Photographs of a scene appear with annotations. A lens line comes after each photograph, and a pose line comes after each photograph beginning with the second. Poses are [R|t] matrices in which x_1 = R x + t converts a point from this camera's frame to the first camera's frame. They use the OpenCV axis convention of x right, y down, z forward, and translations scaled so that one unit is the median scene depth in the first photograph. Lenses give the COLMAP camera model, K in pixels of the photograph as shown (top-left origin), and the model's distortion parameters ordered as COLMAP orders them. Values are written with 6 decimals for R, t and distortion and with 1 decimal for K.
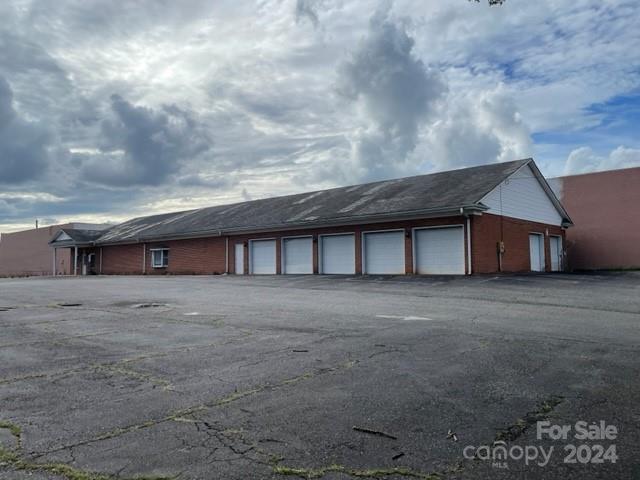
lens RADIAL K [[489.3, 0, 320.0], [0, 489.3, 240.0], [0, 0, 1]] dist [0.003787, -0.001756]
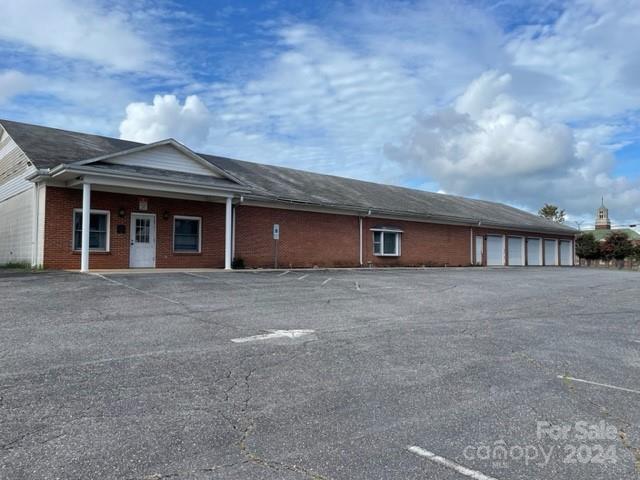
lens RADIAL K [[489.3, 0, 320.0], [0, 489.3, 240.0], [0, 0, 1]] dist [0.003787, -0.001756]
pose [[0.107111, 0.055562, 0.992693, -1.102107], [-0.061067, 0.996920, -0.049209, 0.078151], [-0.992370, -0.055350, 0.110174, 1.093426]]
